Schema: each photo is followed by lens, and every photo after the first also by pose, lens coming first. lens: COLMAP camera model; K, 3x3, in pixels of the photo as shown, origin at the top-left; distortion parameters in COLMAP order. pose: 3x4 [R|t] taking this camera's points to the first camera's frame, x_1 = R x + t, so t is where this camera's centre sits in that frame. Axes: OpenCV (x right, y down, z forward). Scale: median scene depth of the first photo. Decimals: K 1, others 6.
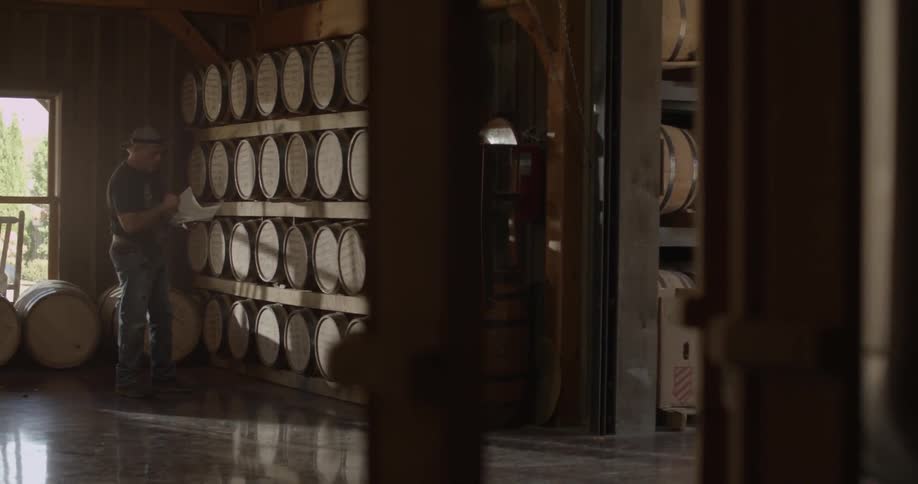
lens RADIAL K [[1757.7, 0, 459.0], [0, 1757.7, 242.0], [0, 0, 1]] dist [-0.194090, -0.025108]
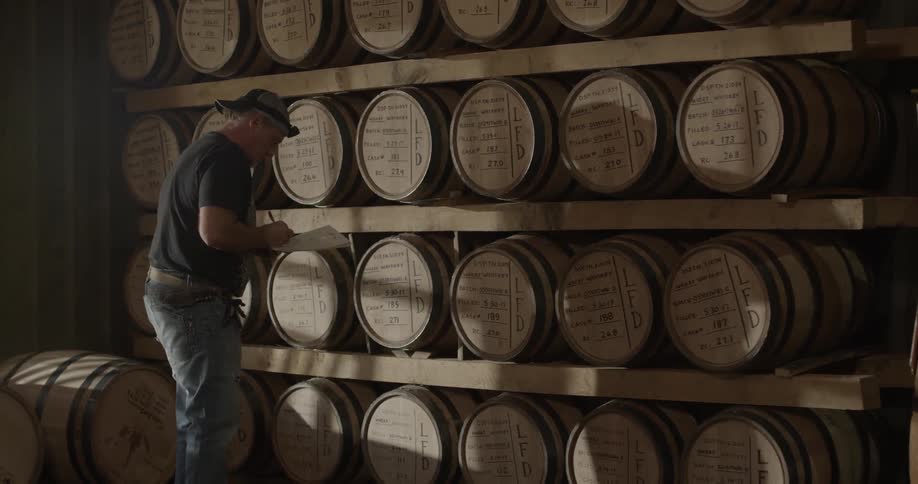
lens RADIAL K [[1757.7, 0, 459.0], [0, 1757.7, 242.0], [0, 0, 1]] dist [-0.194090, -0.025108]
pose [[0.937176, -0.027726, 0.347753, -0.289608], [0.031217, 0.999503, -0.004438, -0.008378], [-0.347457, 0.015015, 0.937576, 0.472333]]
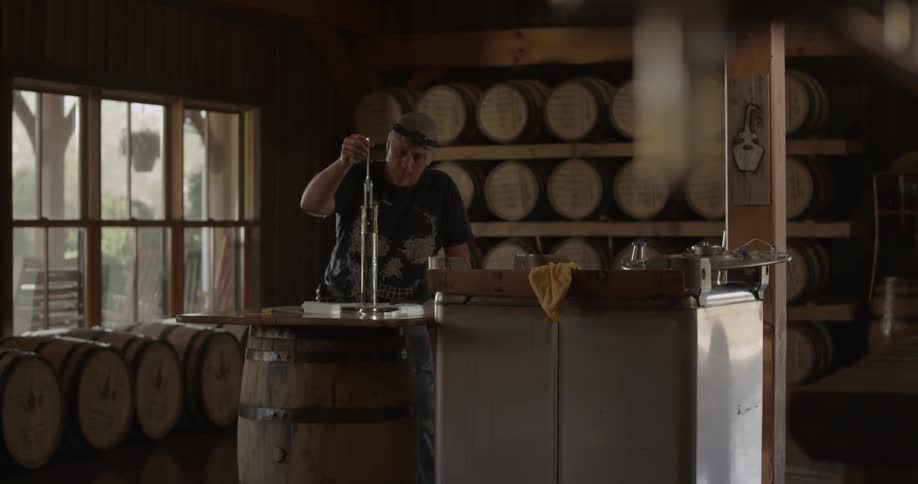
lens RADIAL K [[1757.7, 0, 459.0], [0, 1757.7, 242.0], [0, 0, 1]] dist [-0.194090, -0.025108]
pose [[0.789339, -0.020215, 0.613625, -0.819820], [0.023659, 0.999717, 0.002501, -0.015546], [-0.613502, 0.012543, 0.789594, 0.217540]]
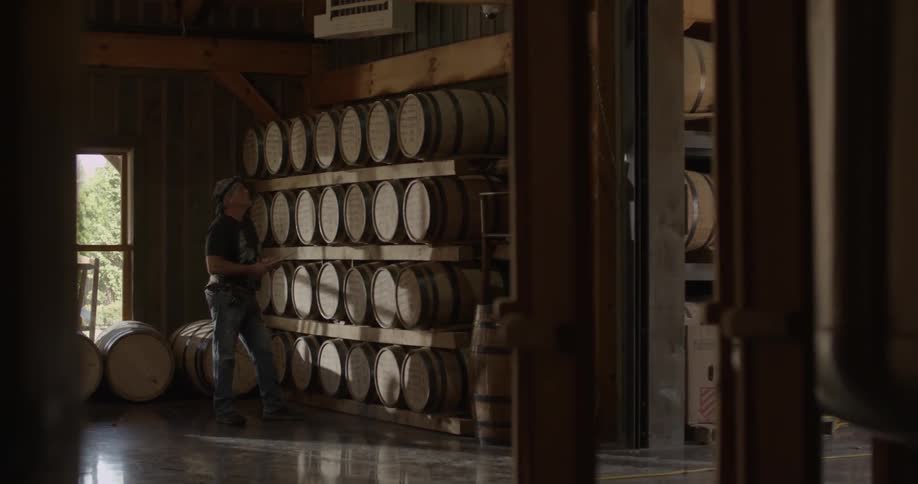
lens RADIAL K [[1757.7, 0, 459.0], [0, 1757.7, 242.0], [0, 0, 1]] dist [-0.194090, -0.025108]
pose [[0.999779, -0.016529, -0.013014, -0.012668], [0.016209, 0.999572, -0.024359, 0.002640], [0.013411, 0.024143, 0.999619, -0.101334]]
